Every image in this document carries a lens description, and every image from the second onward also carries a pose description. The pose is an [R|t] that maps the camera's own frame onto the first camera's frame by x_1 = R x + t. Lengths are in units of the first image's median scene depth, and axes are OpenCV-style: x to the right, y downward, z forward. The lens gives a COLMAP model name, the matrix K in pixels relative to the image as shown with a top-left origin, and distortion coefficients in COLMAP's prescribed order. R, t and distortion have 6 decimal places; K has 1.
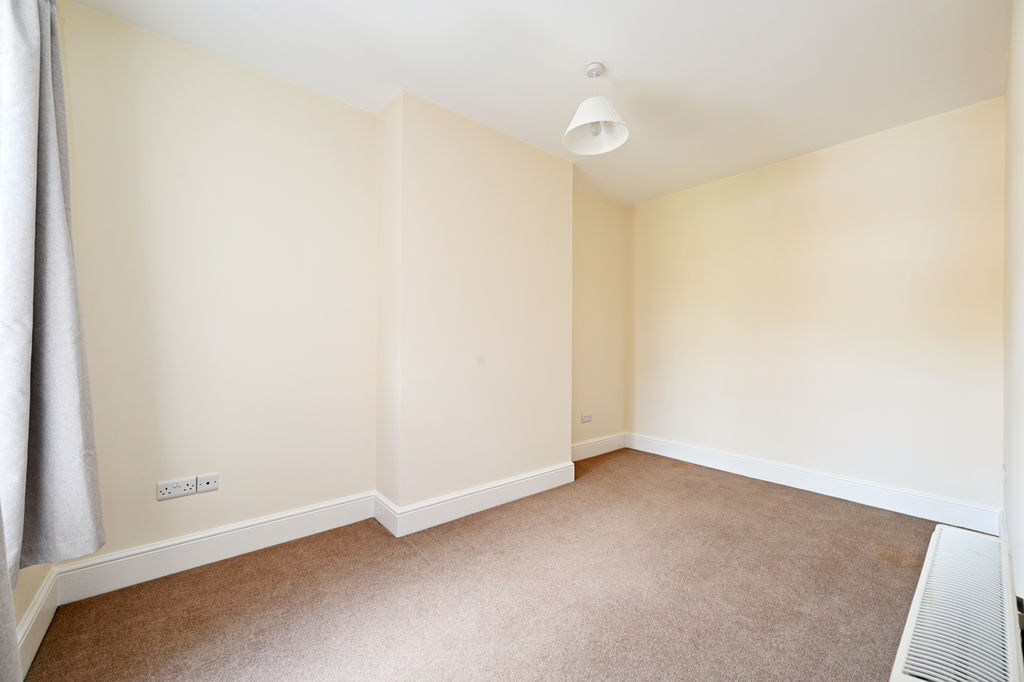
lens RADIAL K [[402.8, 0, 509.7], [0, 402.8, 343.1], [0, 0, 1]] dist [-0.000319, -0.000344]
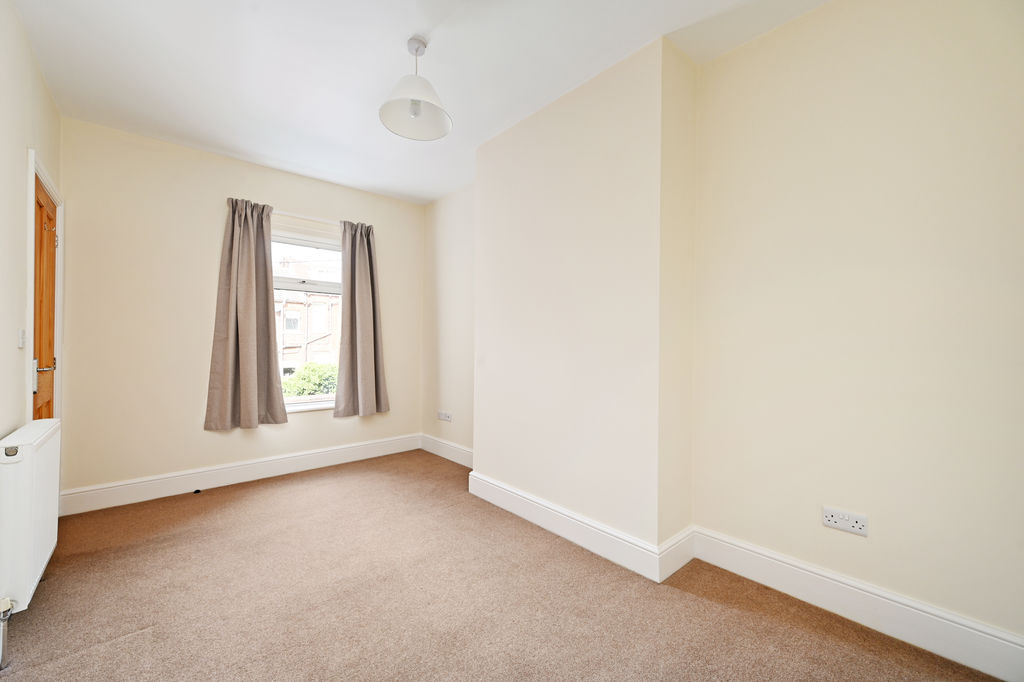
lens RADIAL K [[402.8, 0, 509.7], [0, 402.8, 343.1], [0, 0, 1]] dist [-0.000319, -0.000344]
pose [[0.027172, -0.001281, -0.999630, 1.084693], [0.000187, 0.999999, -0.001277, -0.003182], [0.999631, -0.000153, 0.027172, 1.136422]]
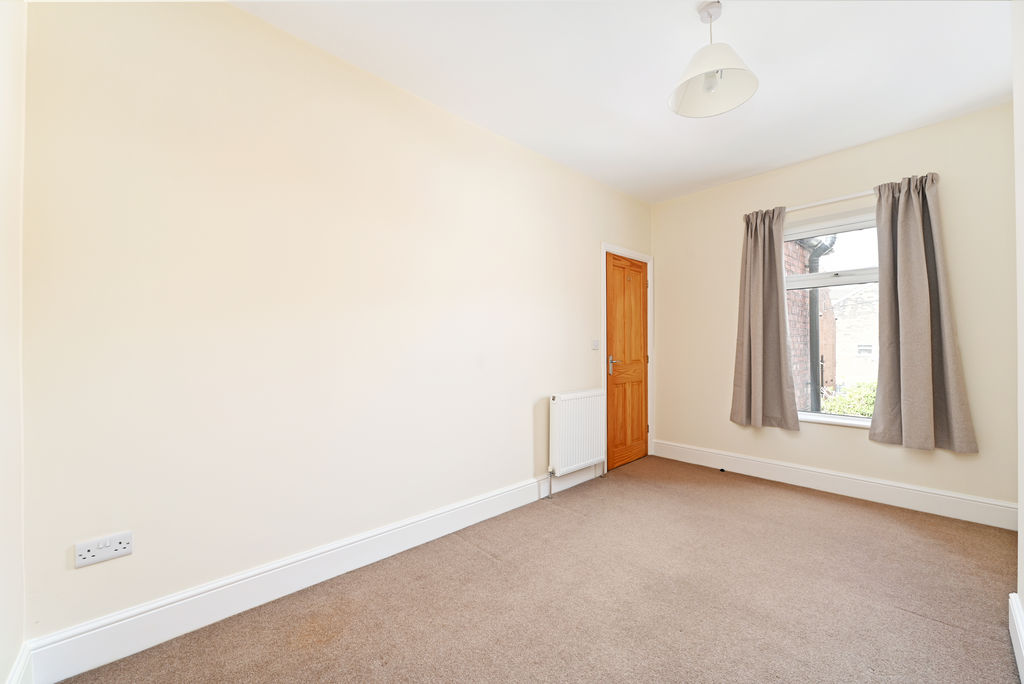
lens RADIAL K [[402.8, 0, 509.7], [0, 402.8, 344.1], [0, 0, 1]] dist [-0.000319, -0.000344]
pose [[-0.999276, 0.004047, -0.037822, 0.616538], [0.004448, 0.999935, -0.010530, -0.001279], [0.037777, -0.010691, -0.999229, 1.720863]]
